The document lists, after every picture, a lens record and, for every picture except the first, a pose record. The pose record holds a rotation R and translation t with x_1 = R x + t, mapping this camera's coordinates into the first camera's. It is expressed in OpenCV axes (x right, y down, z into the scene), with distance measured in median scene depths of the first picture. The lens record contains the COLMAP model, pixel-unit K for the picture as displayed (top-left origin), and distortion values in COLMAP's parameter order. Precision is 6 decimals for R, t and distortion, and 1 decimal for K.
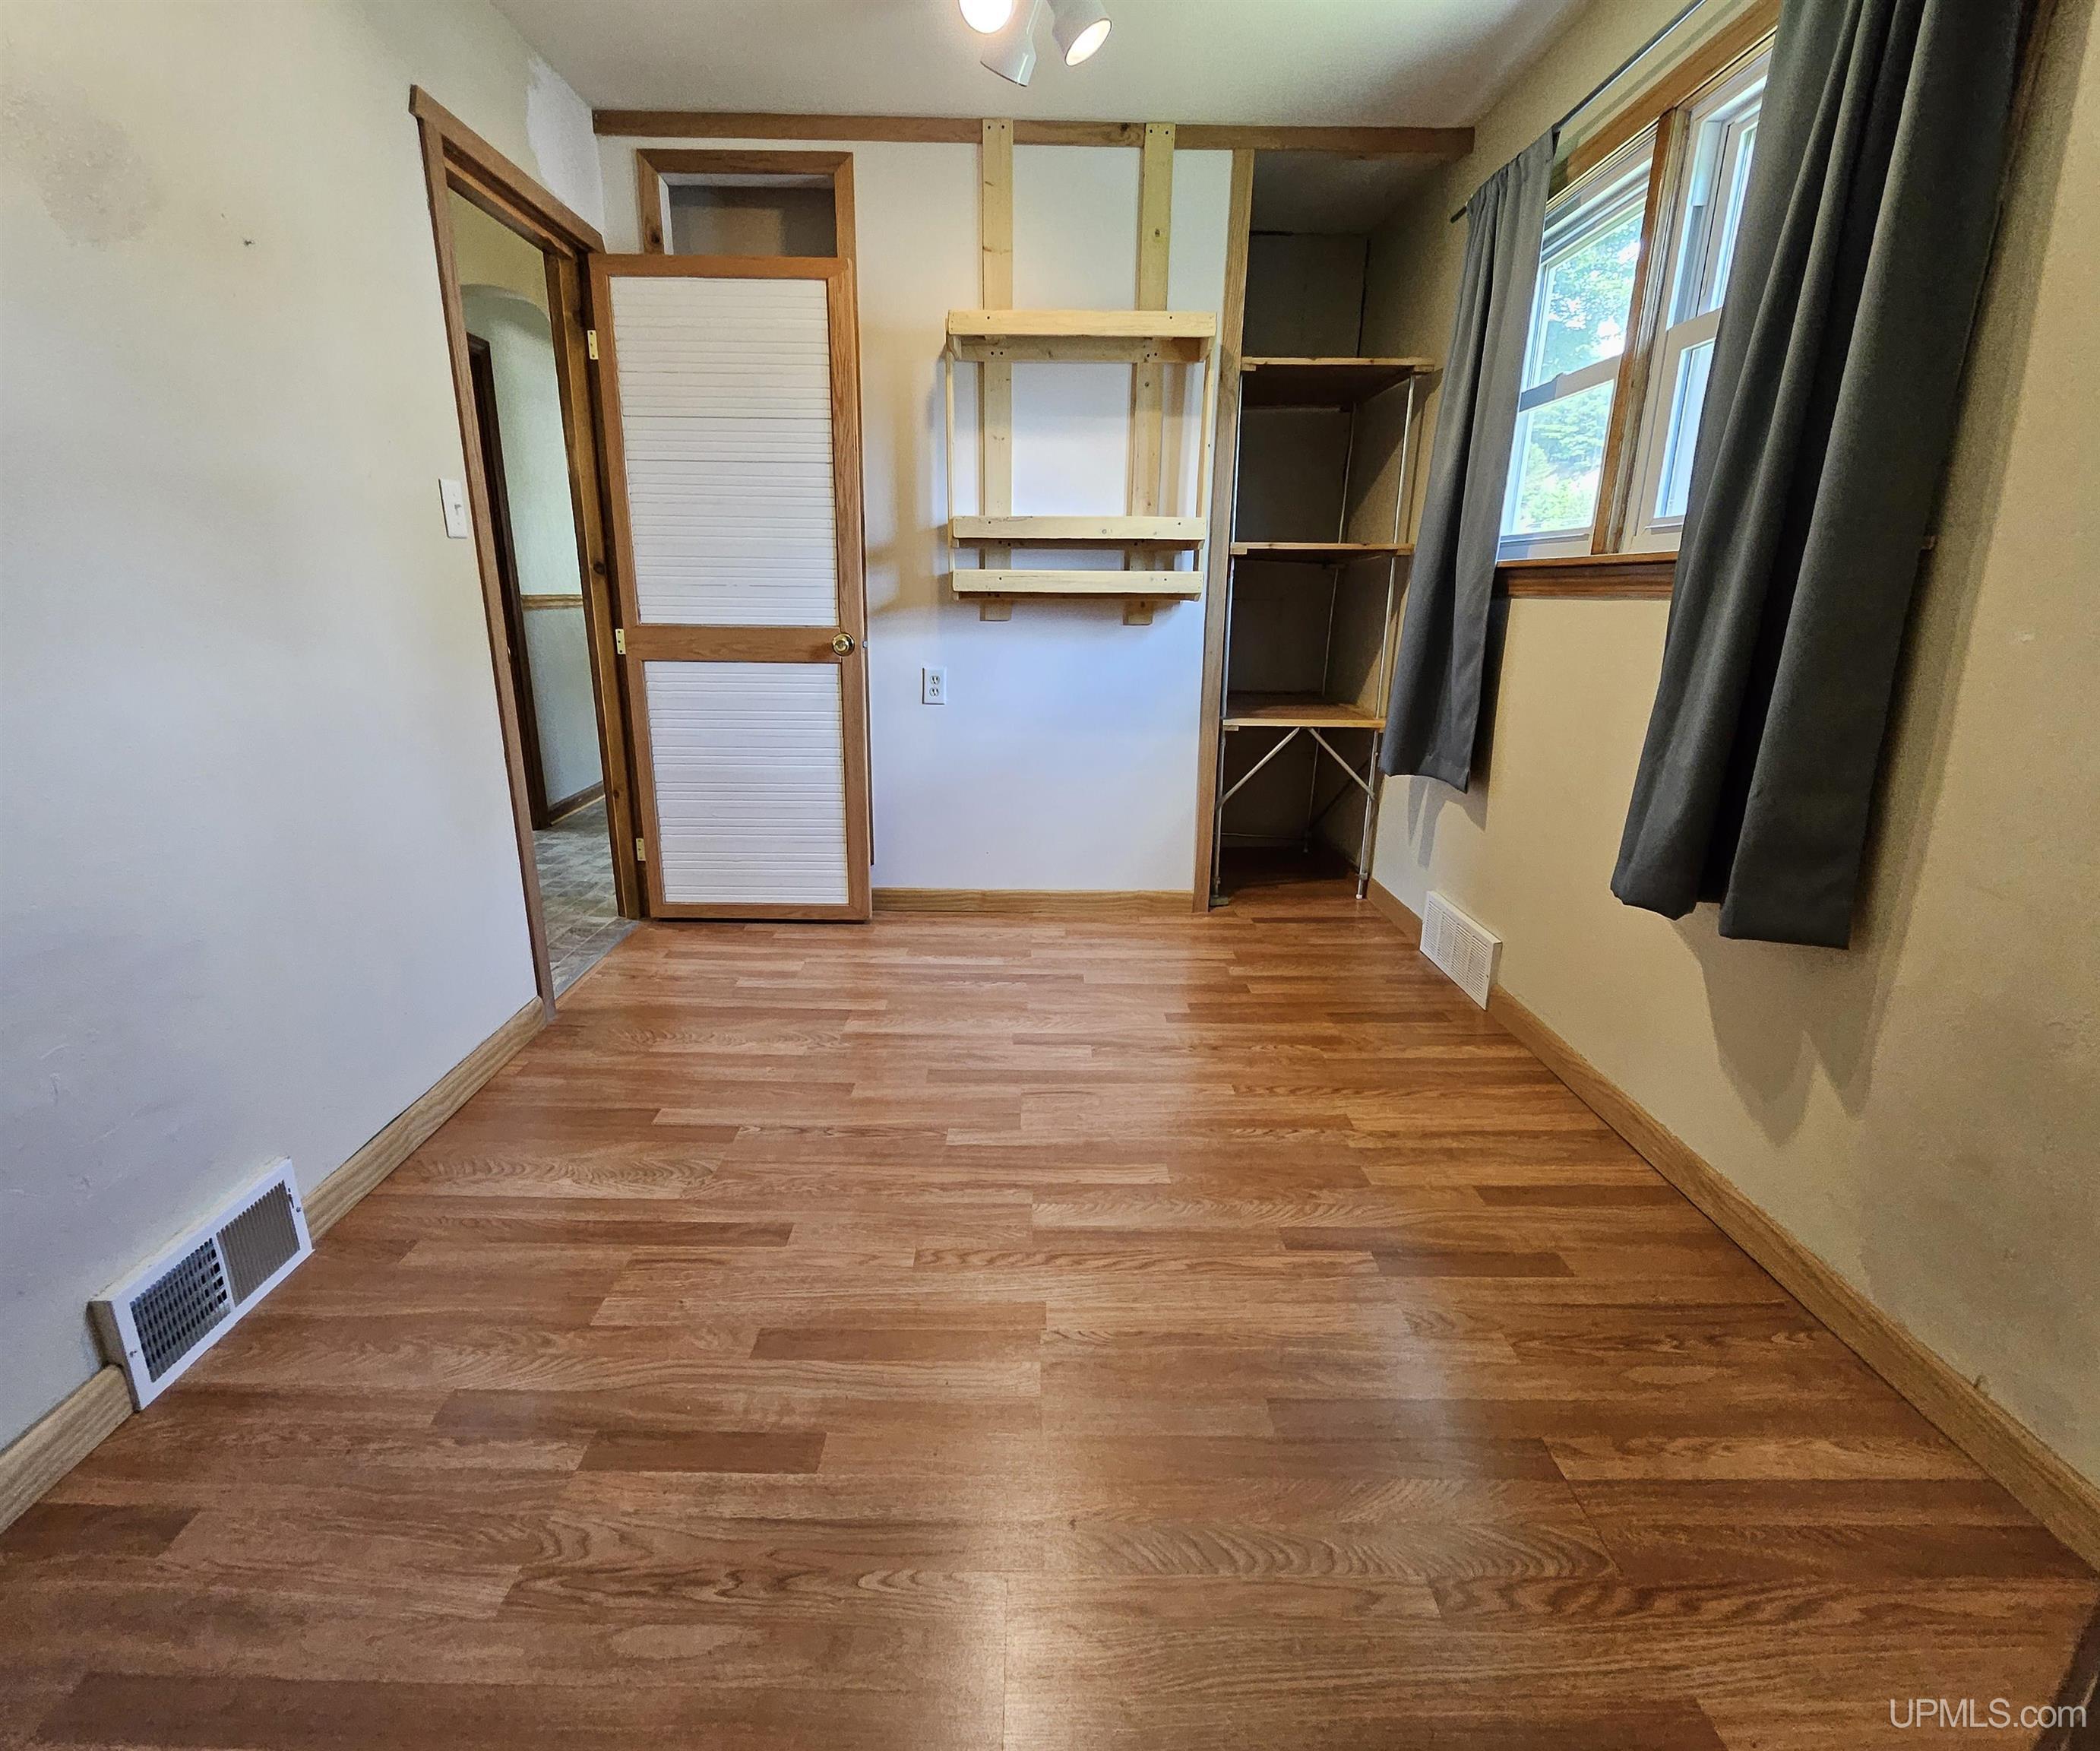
lens RADIAL K [[964.6, 0, 1021.2], [0, 964.6, 855.7], [0, 0, 1]] dist [0.000365, -0.000825]
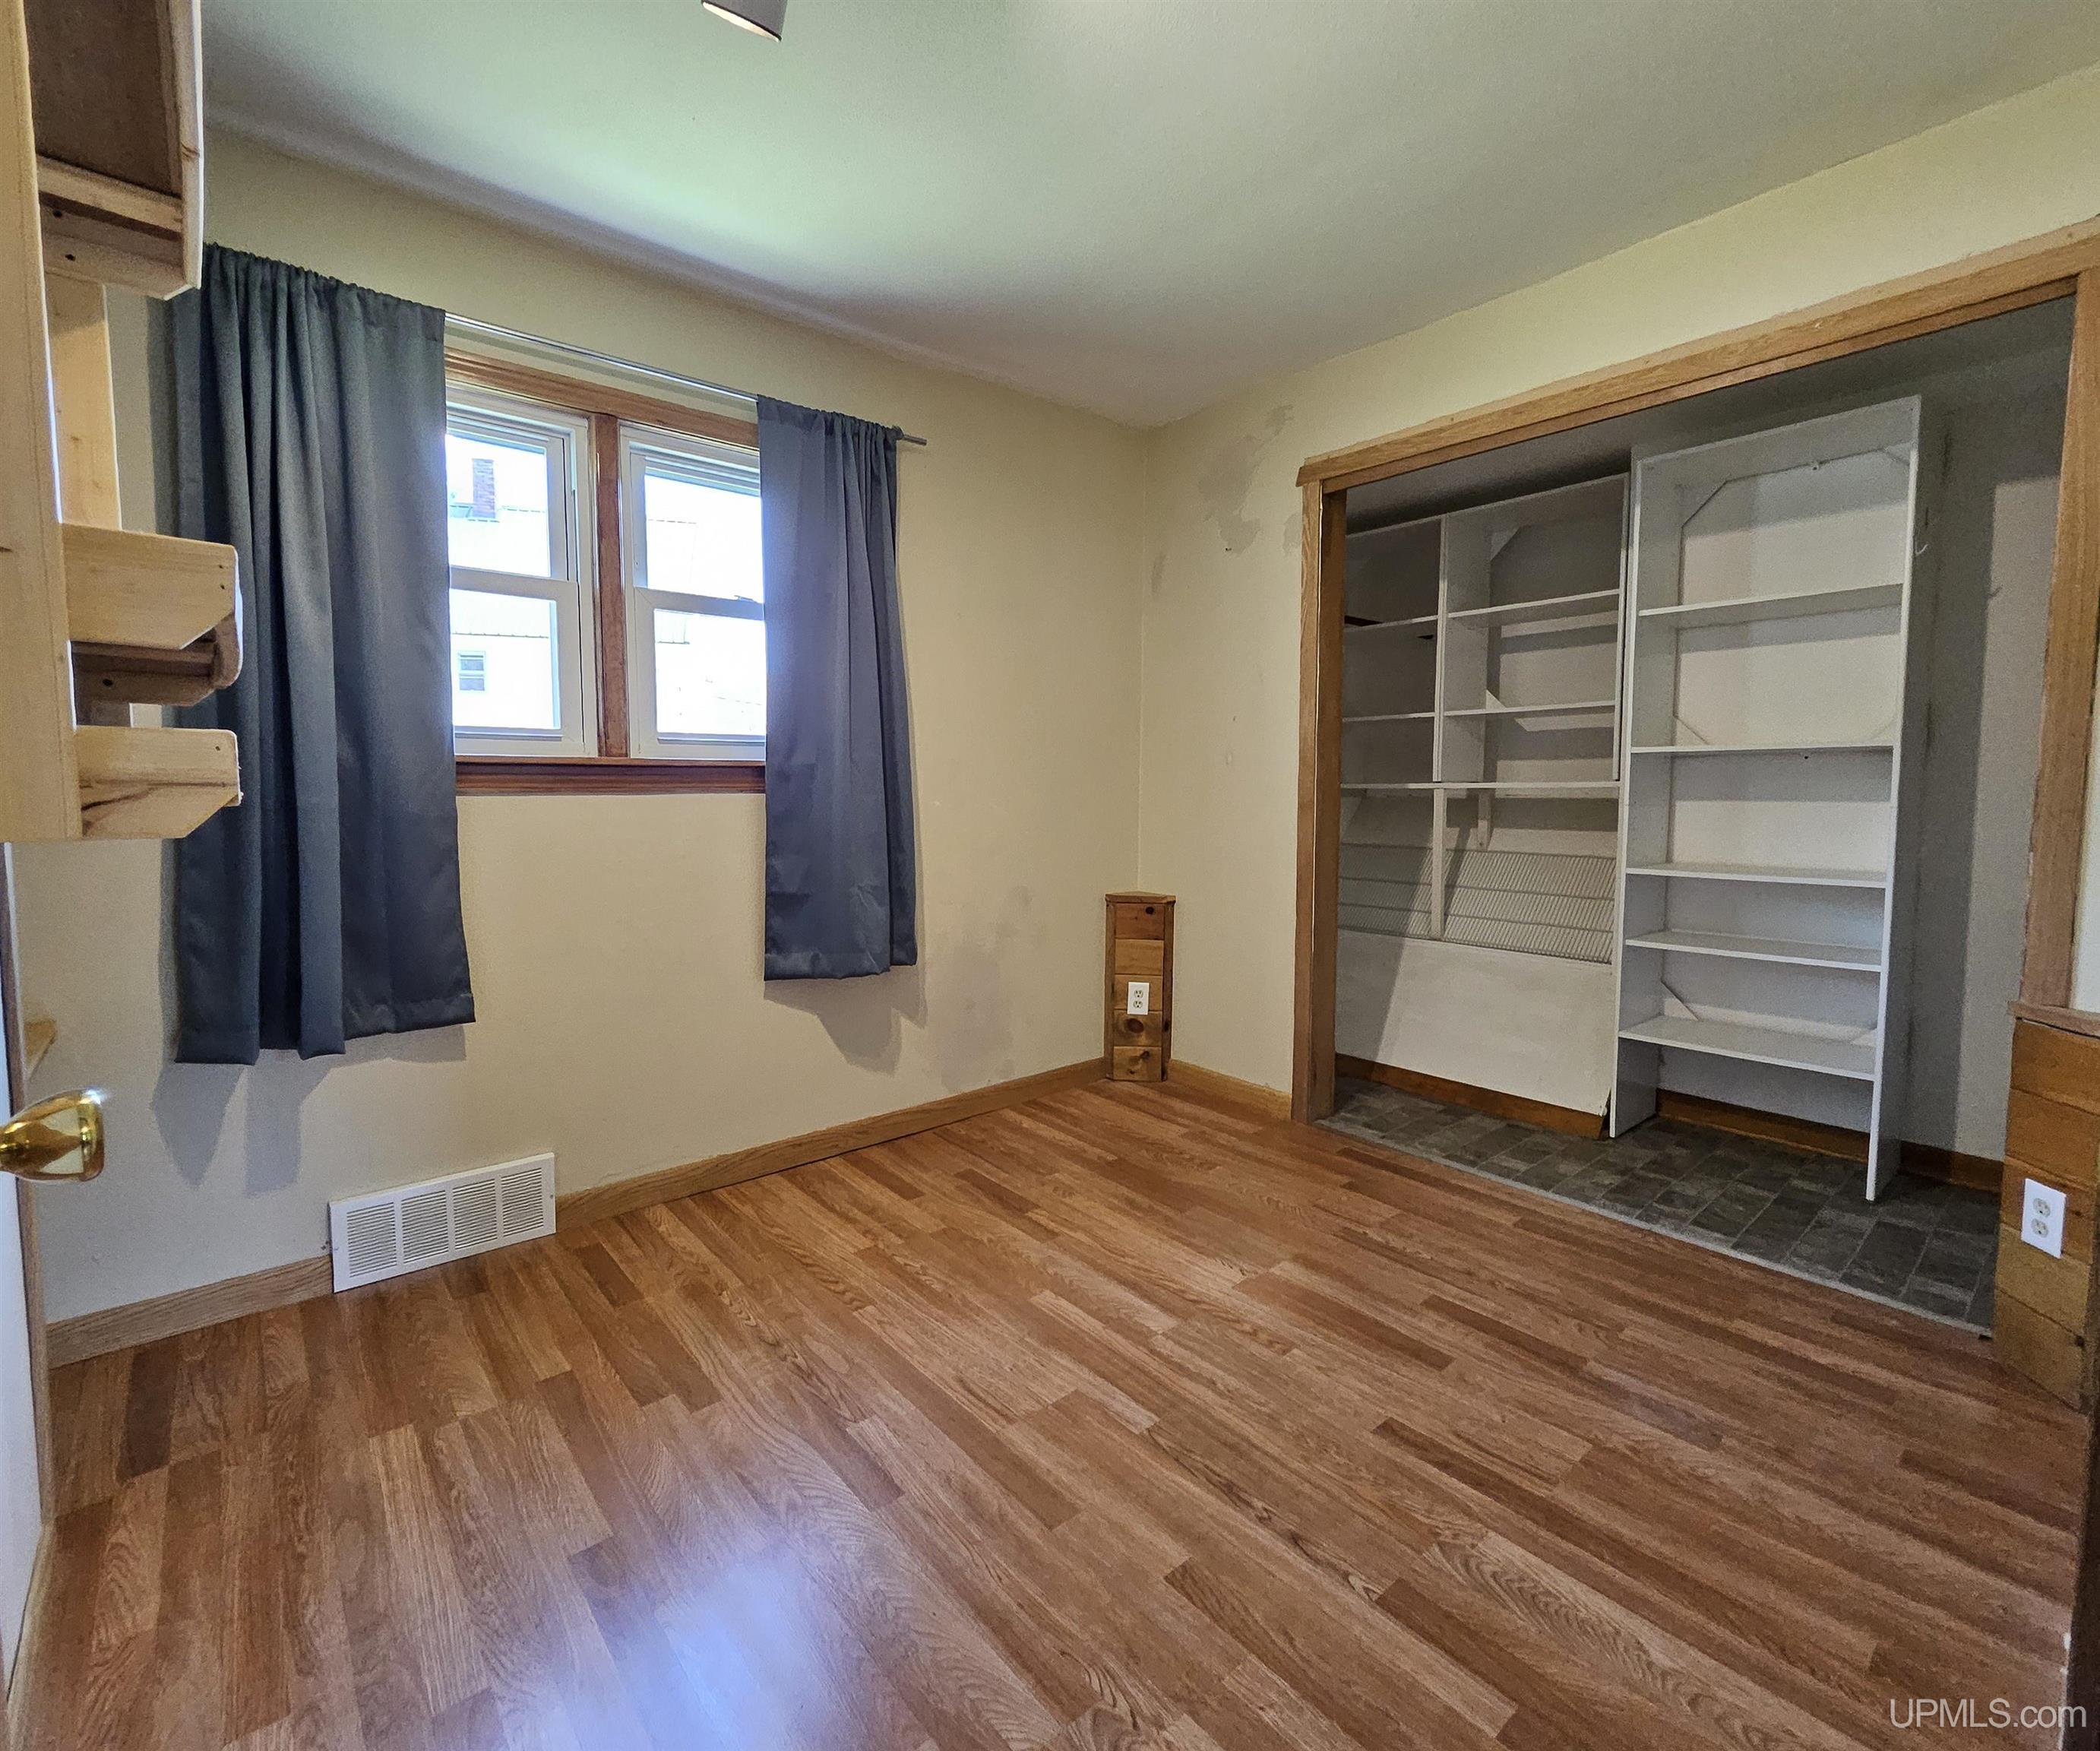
lens RADIAL K [[964.6, 0, 1021.2], [0, 964.6, 855.7], [0, 0, 1]] dist [0.000365, -0.000825]
pose [[-0.650000, -0.060430, 0.757528, -0.657755], [0.200863, 0.947720, 0.247953, -0.437403], [-0.732908, 0.313329, -0.603880, 1.556344]]
